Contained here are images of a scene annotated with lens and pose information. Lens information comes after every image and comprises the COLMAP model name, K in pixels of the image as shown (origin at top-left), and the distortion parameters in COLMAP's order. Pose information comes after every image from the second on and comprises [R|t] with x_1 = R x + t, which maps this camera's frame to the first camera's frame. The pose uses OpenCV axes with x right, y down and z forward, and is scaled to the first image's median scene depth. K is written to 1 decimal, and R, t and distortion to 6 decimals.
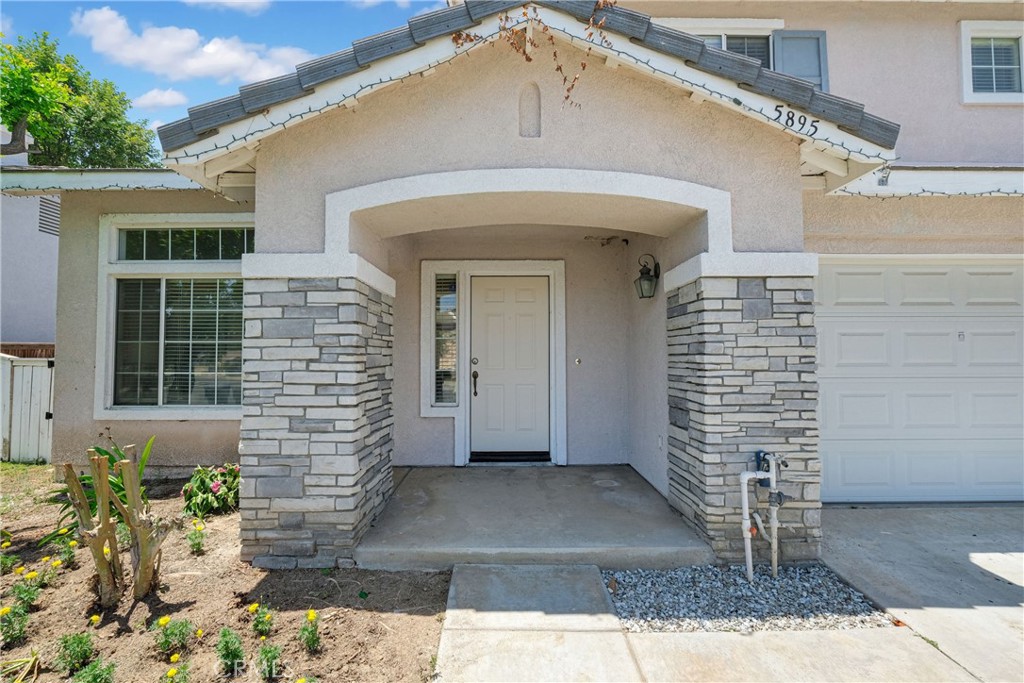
lens RADIAL K [[448.2, 0, 510.3], [0, 448.2, 342.4], [0, 0, 1]] dist [0.000181, -0.000271]
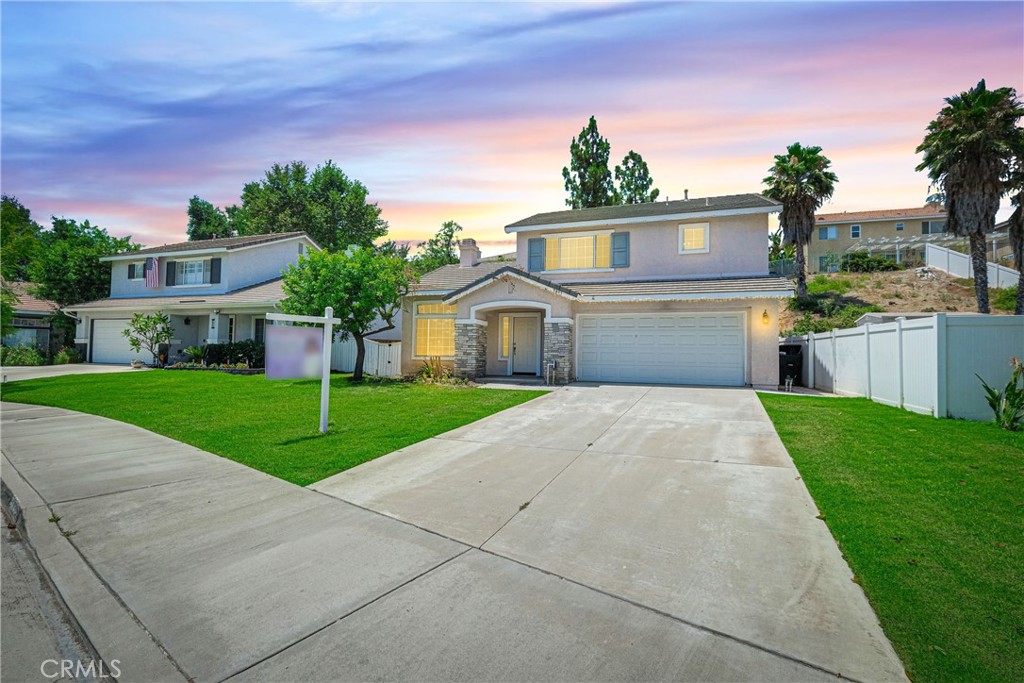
lens RADIAL K [[448.2, 0, 510.3], [0, 448.2, 342.4], [0, 0, 1]] dist [0.000181, -0.000271]
pose [[0.947630, 0.005945, -0.319314, 1.575293], [-0.008374, 0.999946, -0.006235, 0.086209], [0.319259, 0.008582, 0.947629, -3.517817]]
